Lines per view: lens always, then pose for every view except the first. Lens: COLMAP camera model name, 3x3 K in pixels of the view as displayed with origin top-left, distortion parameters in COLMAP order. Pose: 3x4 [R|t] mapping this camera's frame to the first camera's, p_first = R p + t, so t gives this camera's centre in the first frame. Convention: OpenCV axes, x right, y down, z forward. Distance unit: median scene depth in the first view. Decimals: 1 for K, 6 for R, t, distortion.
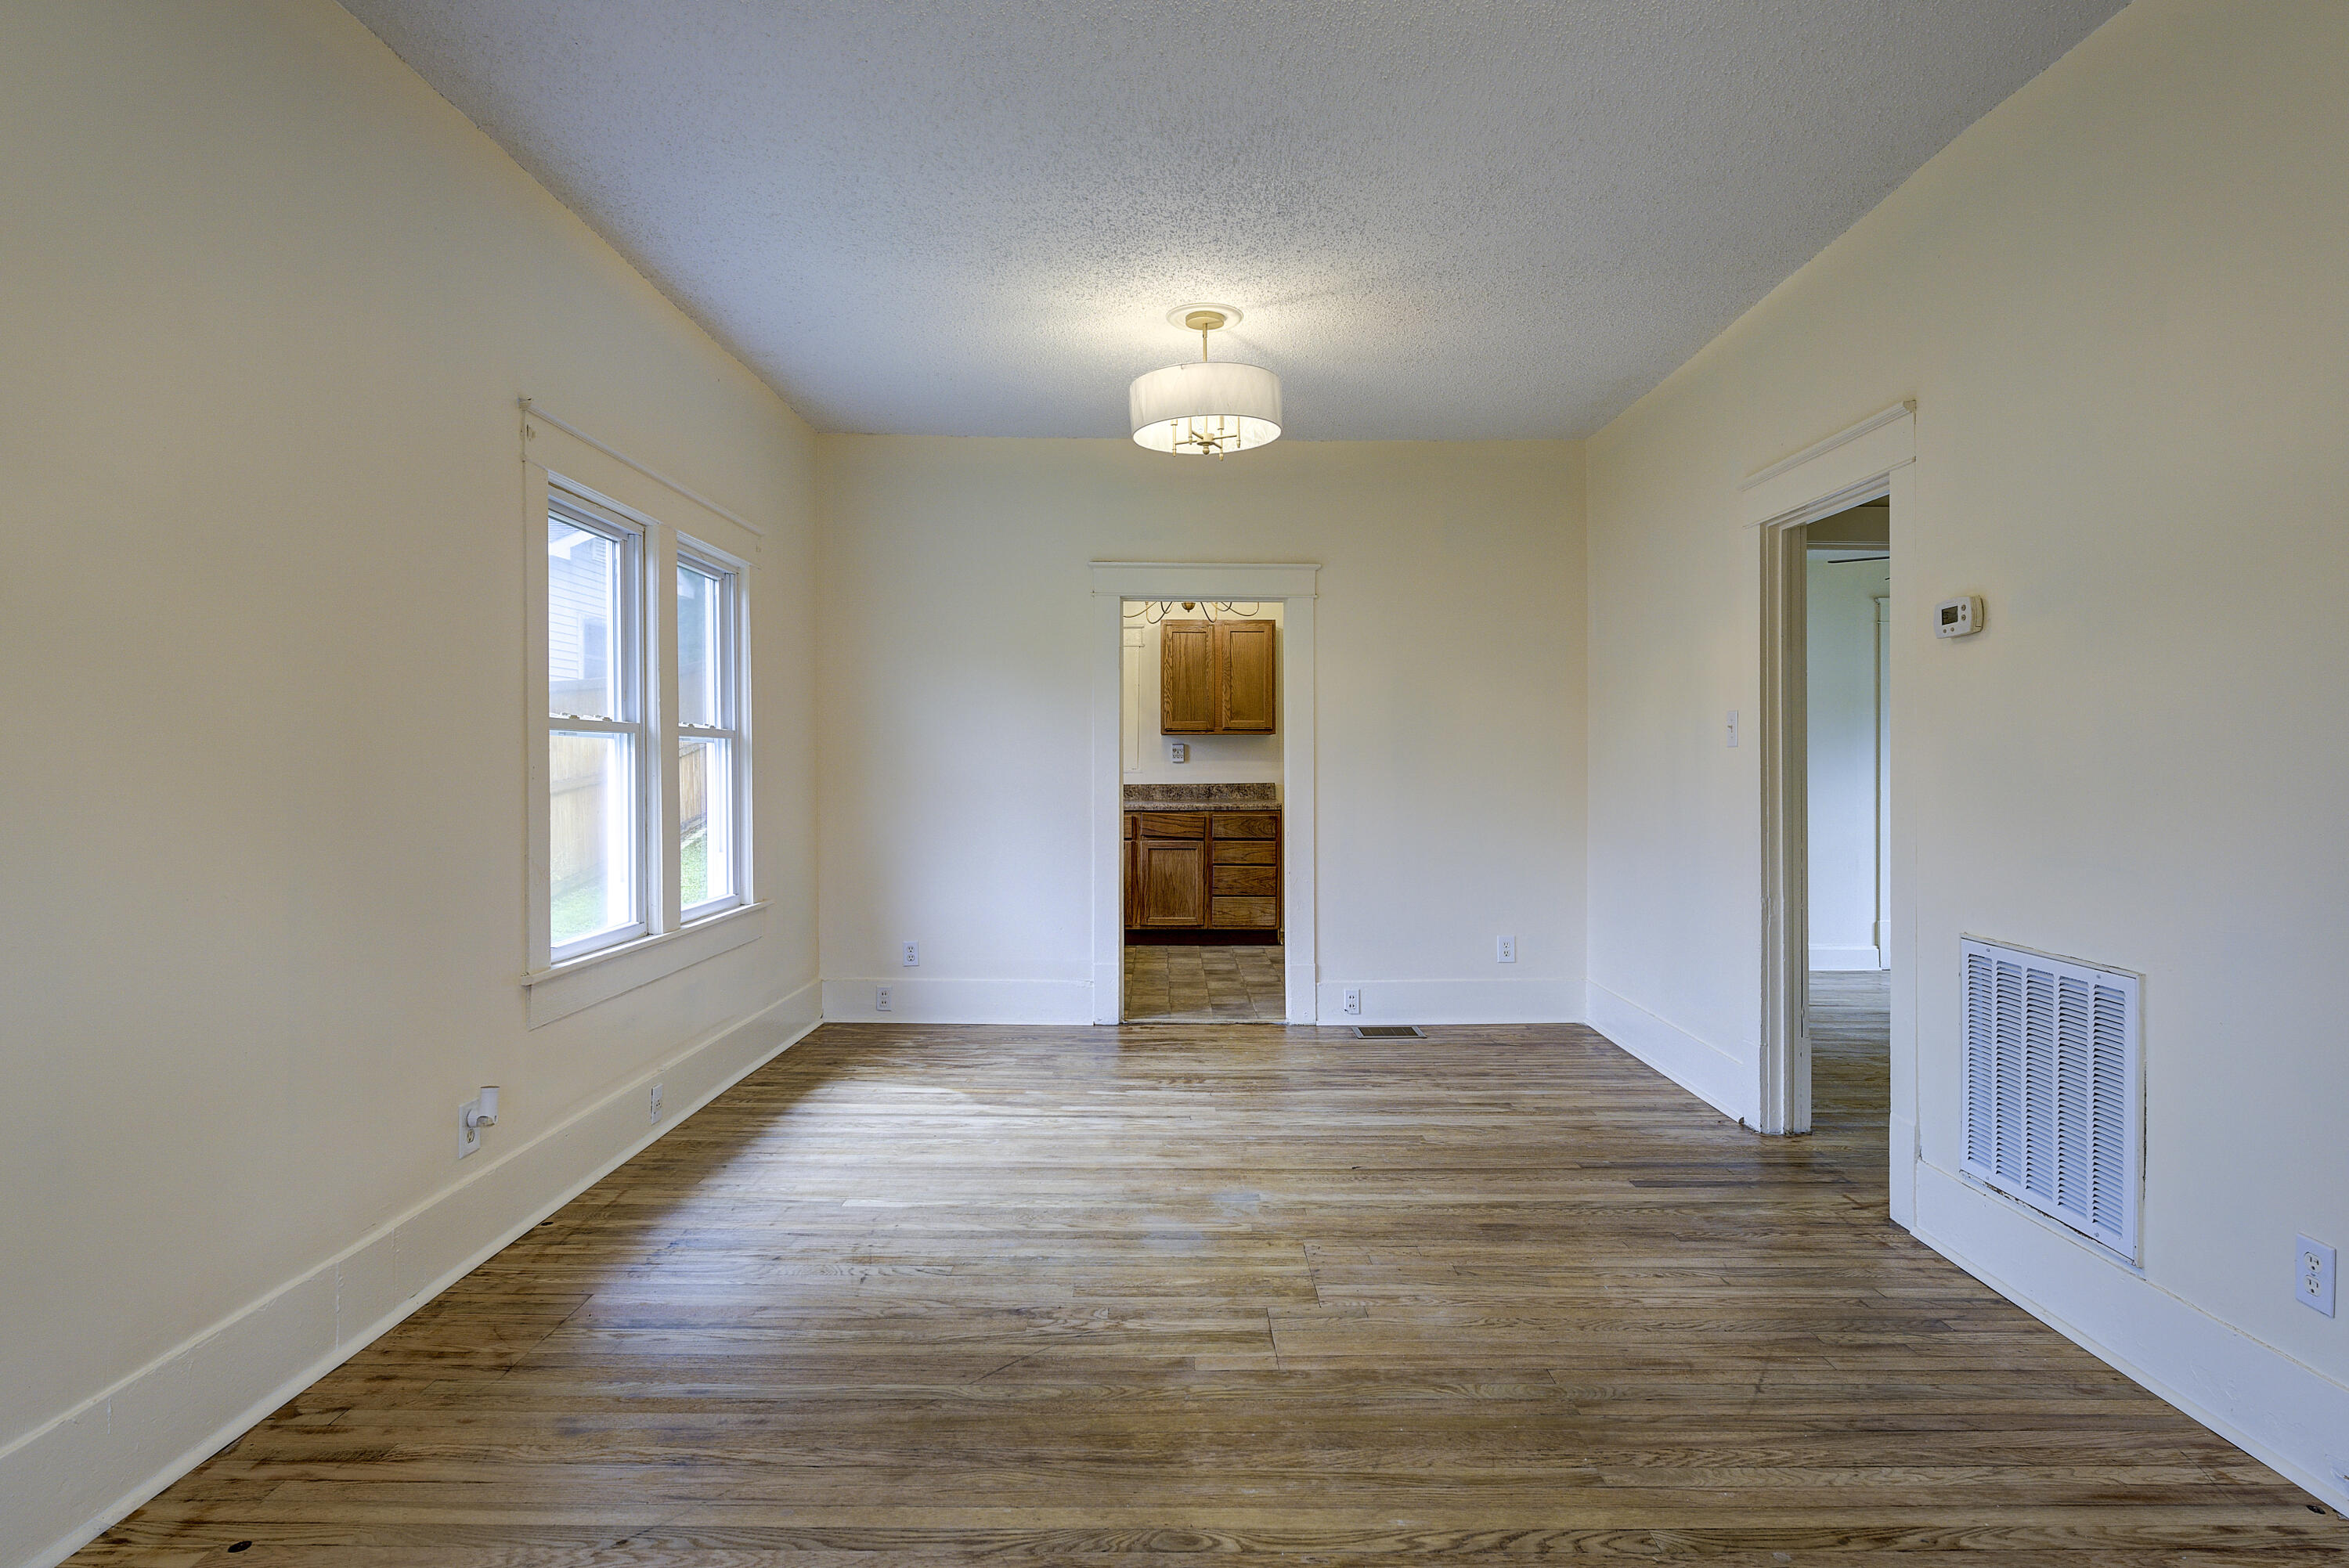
lens RADIAL K [[1291.6, 0, 1174.5], [0, 1291.6, 784.0], [0, 0, 1]] dist [-0.001296, 0.001829]
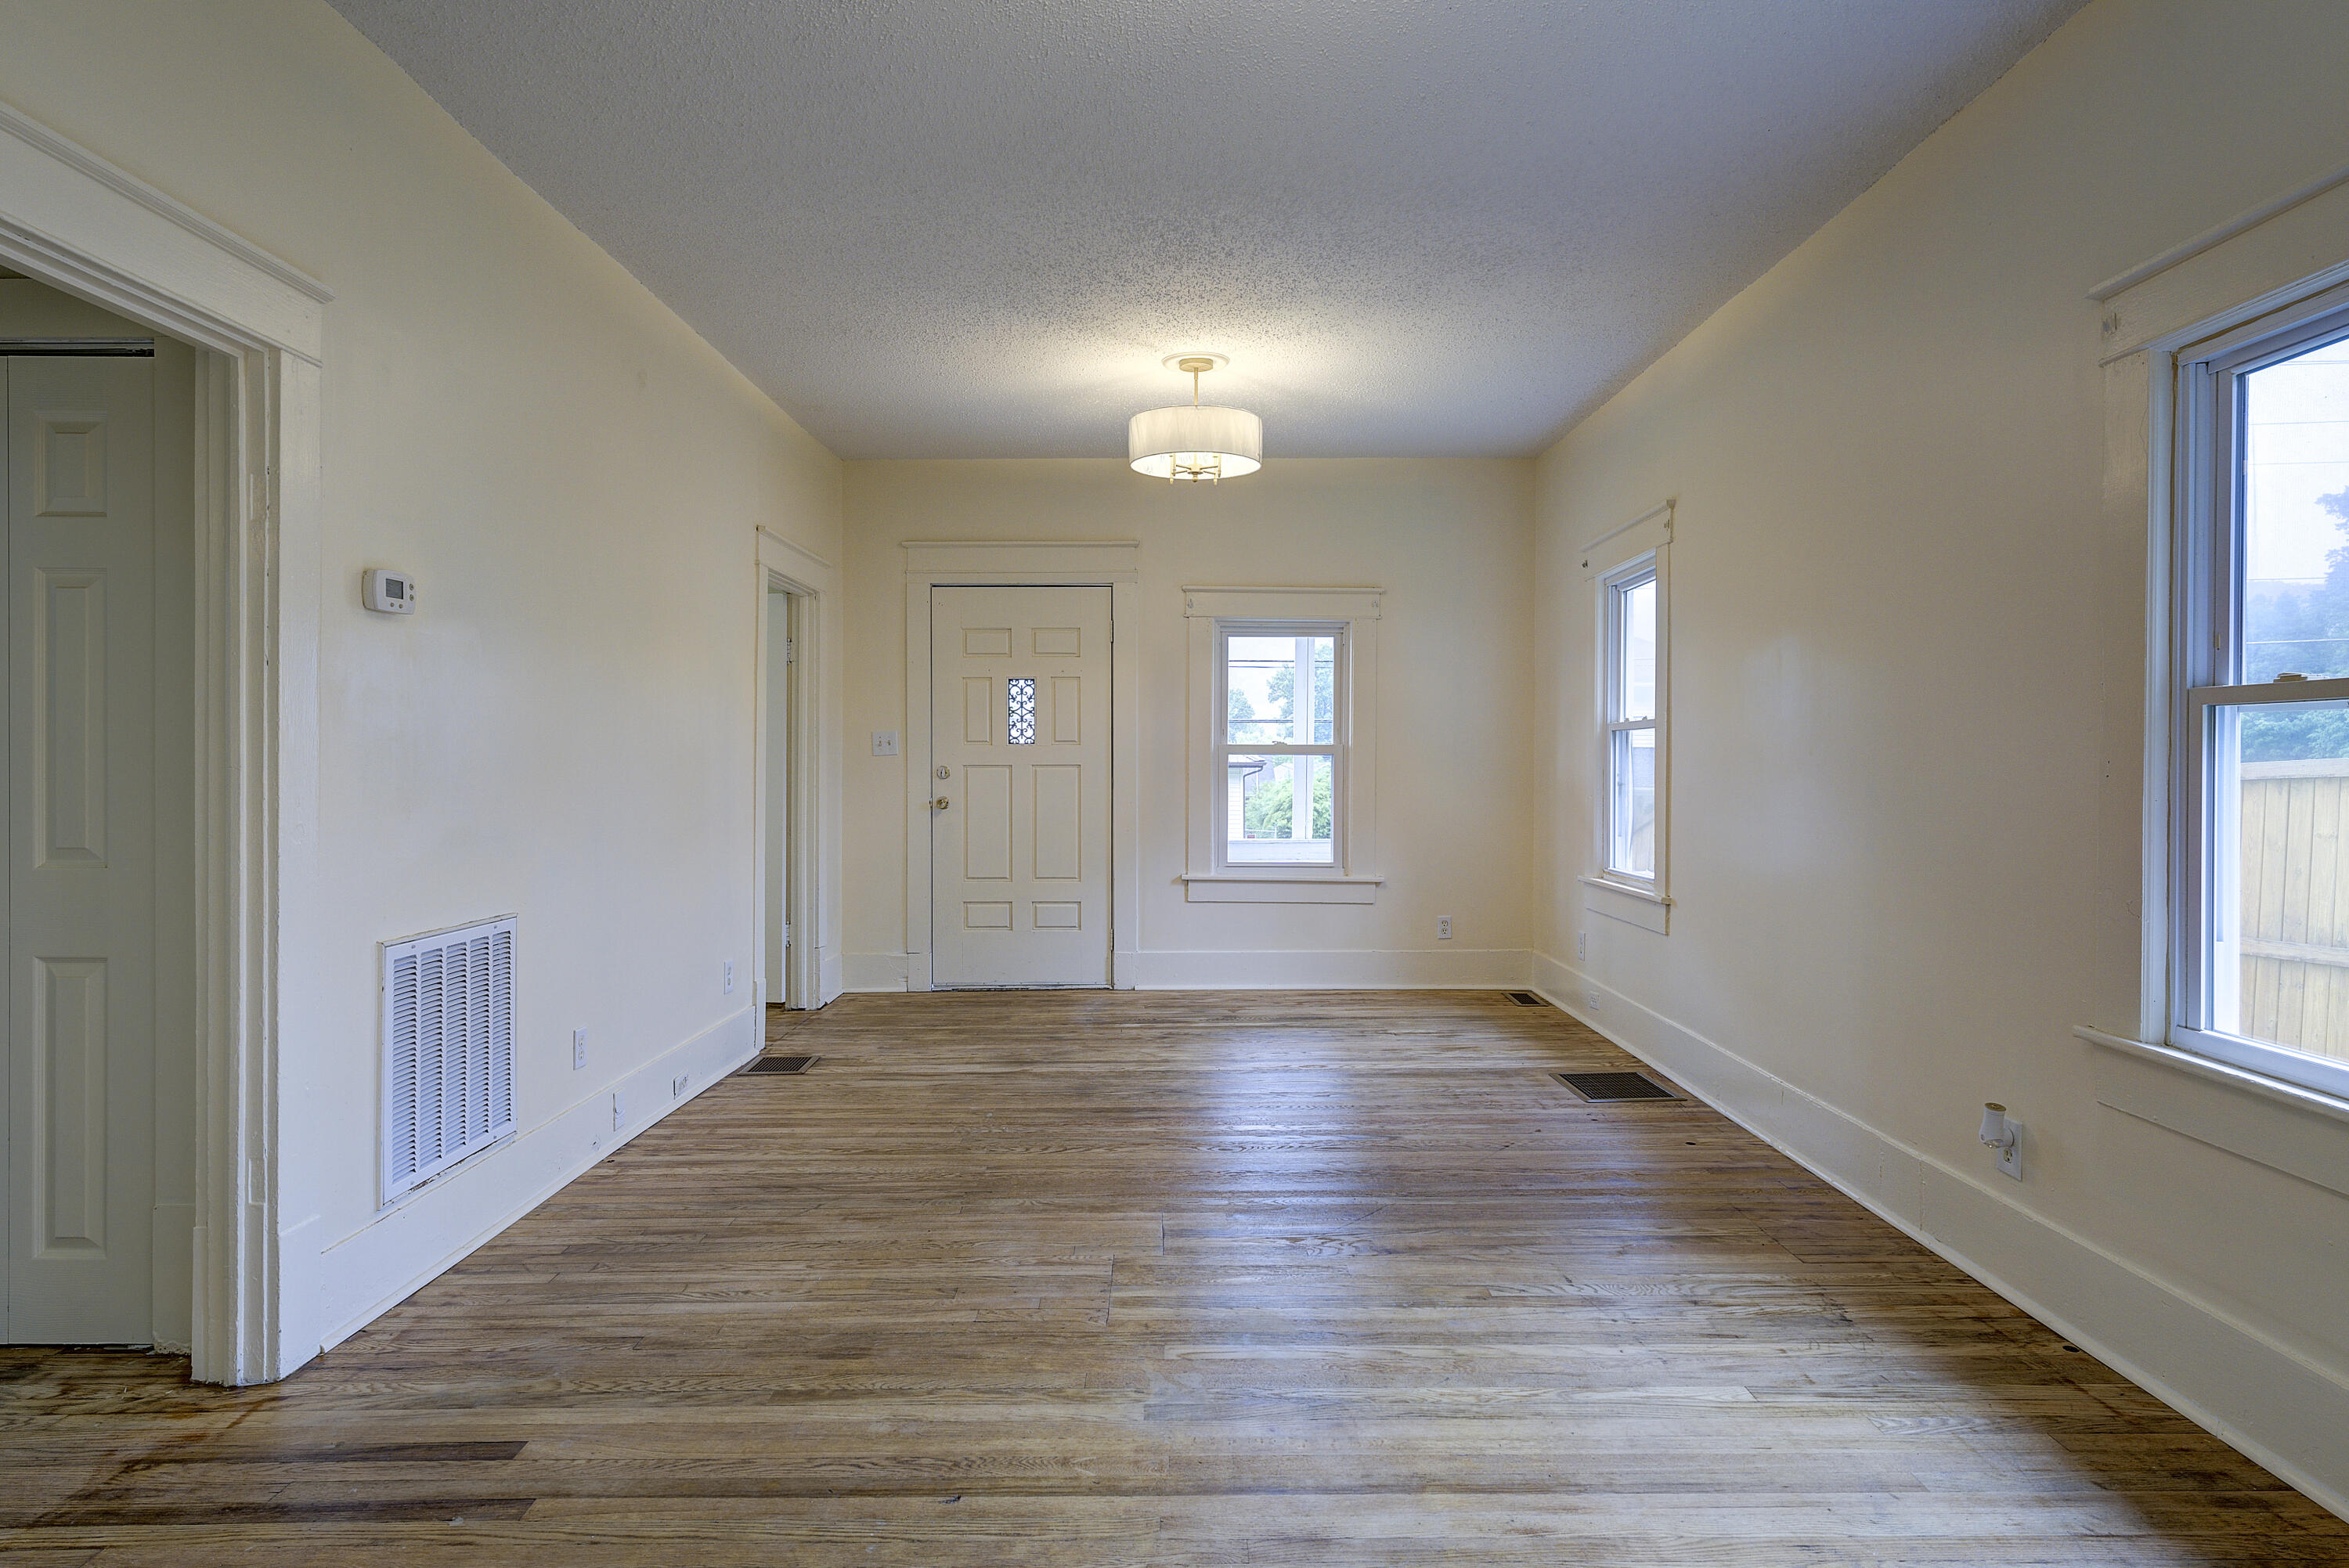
lens RADIAL K [[1256.0, 0, 1220.9], [0, 1256.0, 766.4], [0, 0, 1]] dist [-0.000774, -0.000049]
pose [[-0.999114, -0.001895, -0.042036, 0.064994], [-0.002817, 0.999756, 0.021904, -0.028447], [0.041985, 0.022003, -0.998876, 1.951619]]
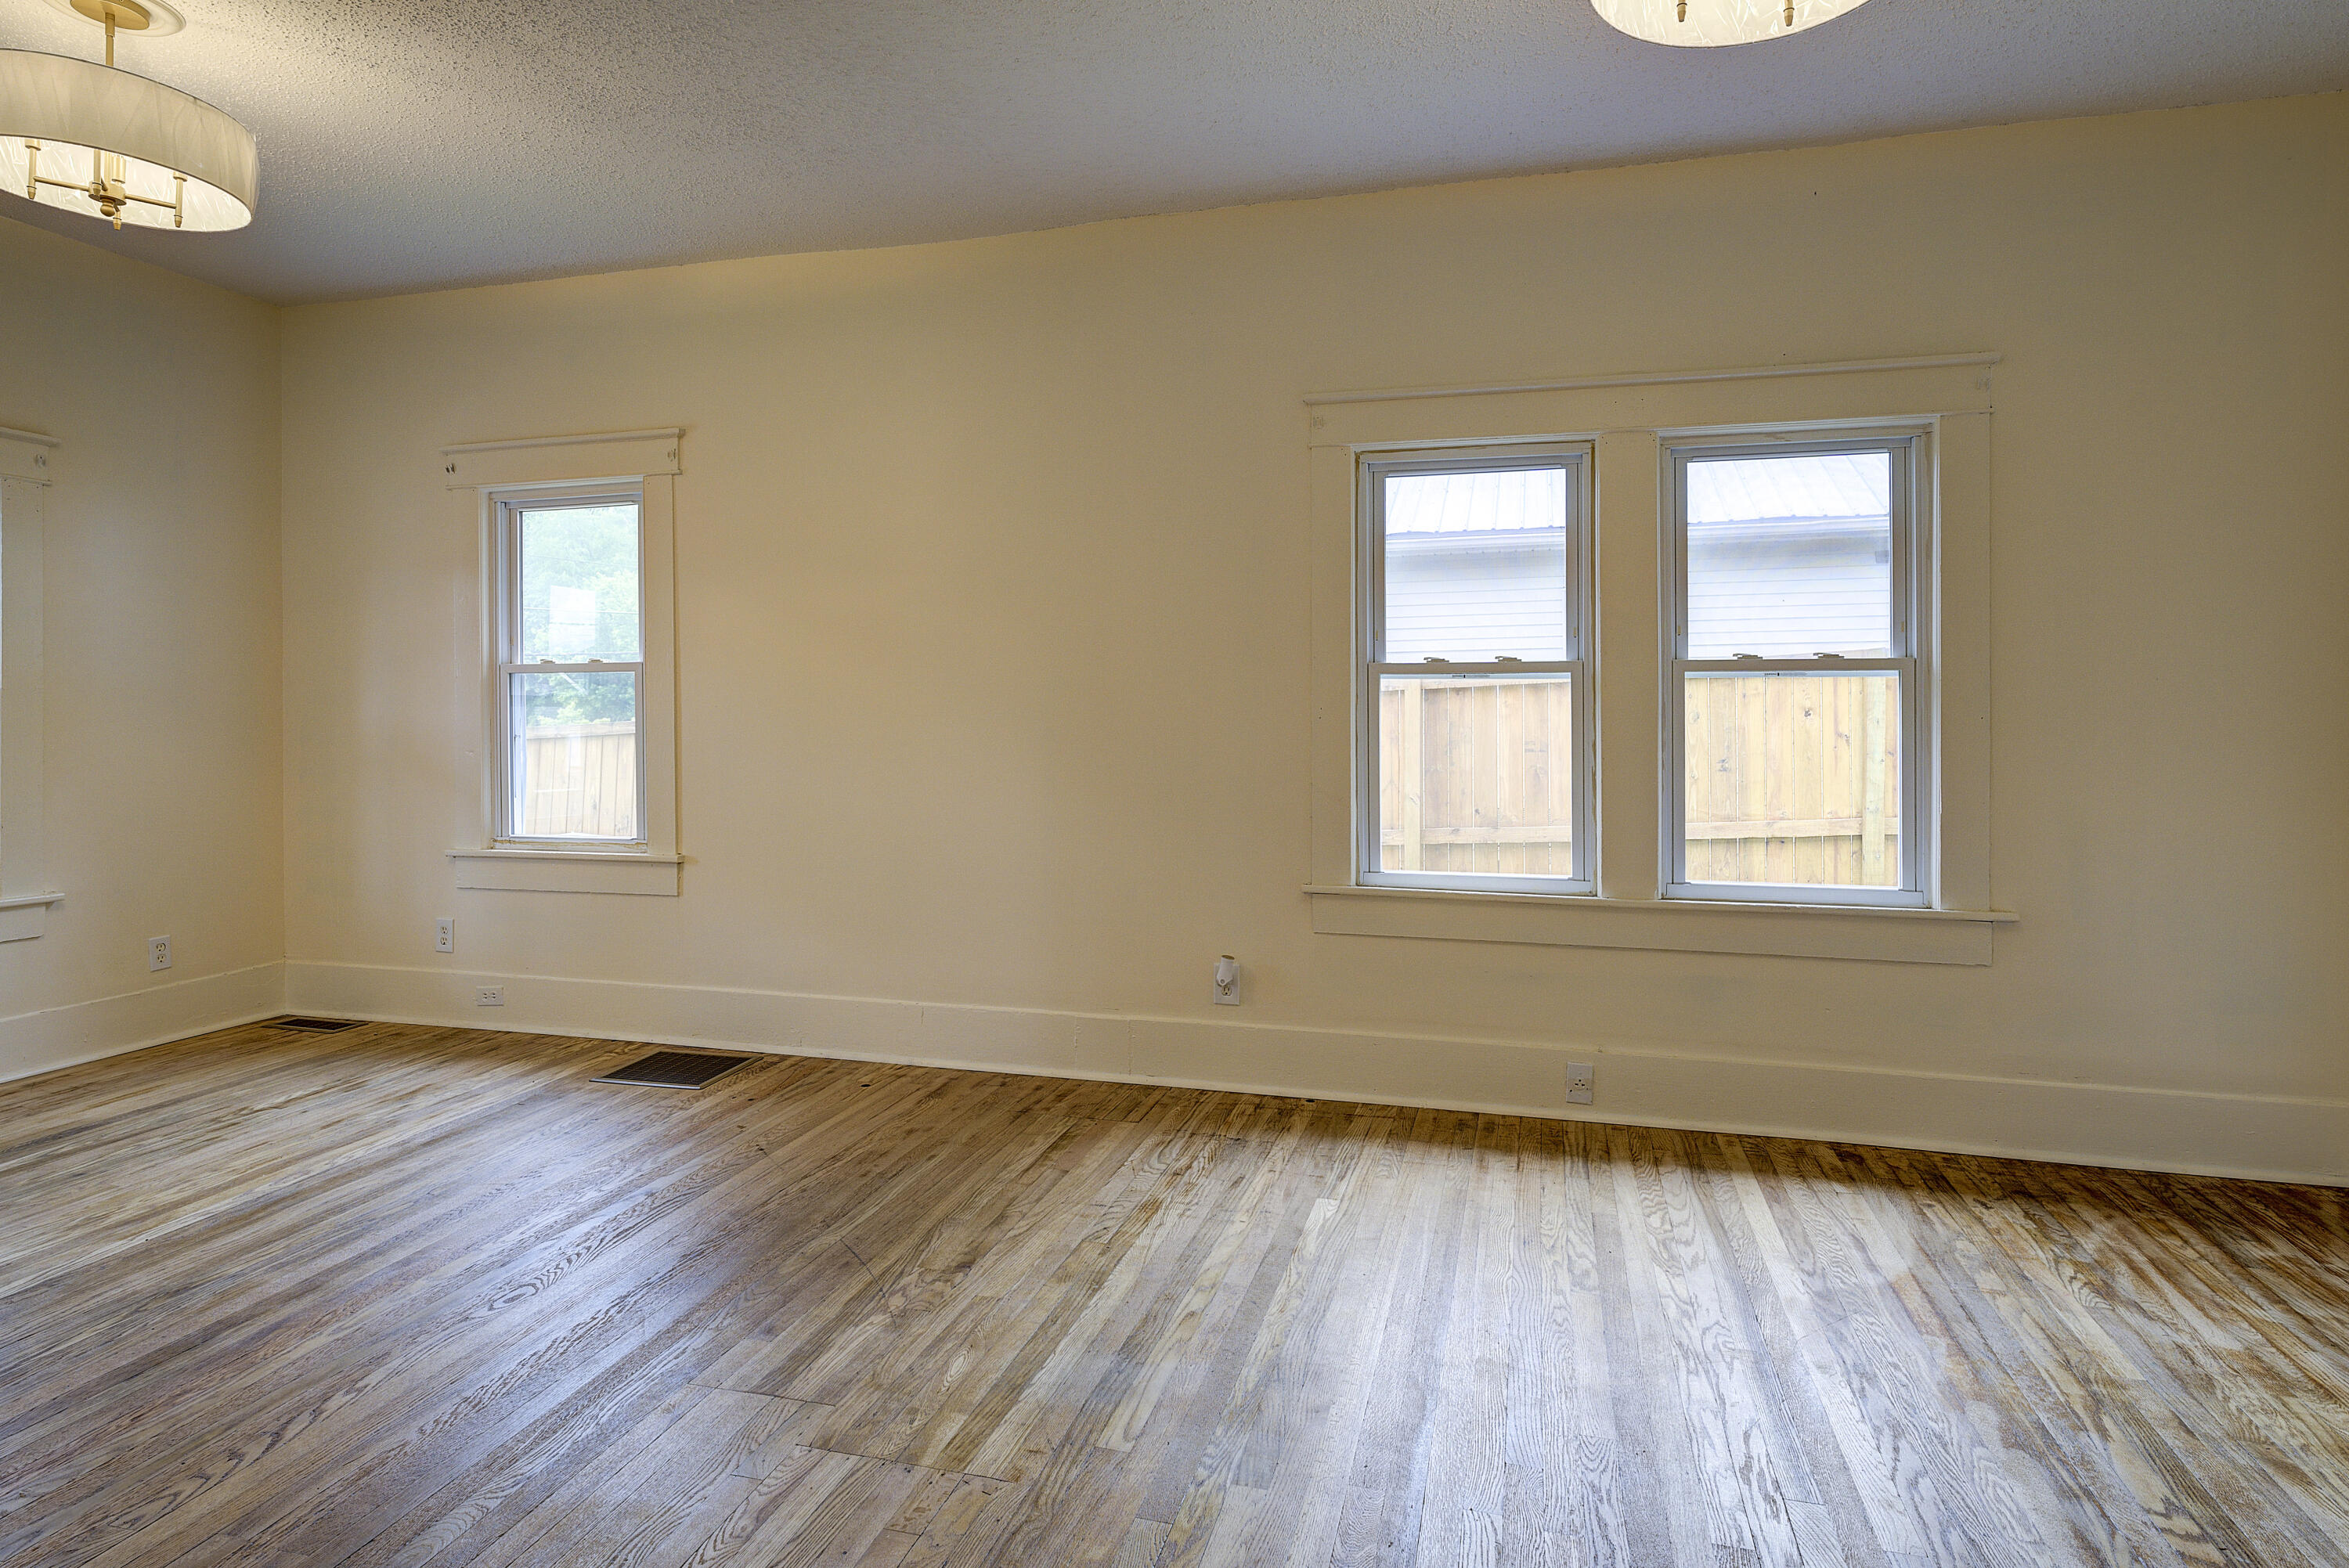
lens RADIAL K [[1228.1, 0, 1172.2], [0, 1228.1, 710.4], [0, 0, 1]] dist [-0.002739, -0.000296]
pose [[-0.256565, 0.000847, -0.966527, 0.694034], [-0.016223, 0.999855, 0.005182, -0.016758], [0.966391, 0.017010, -0.256514, 1.309473]]
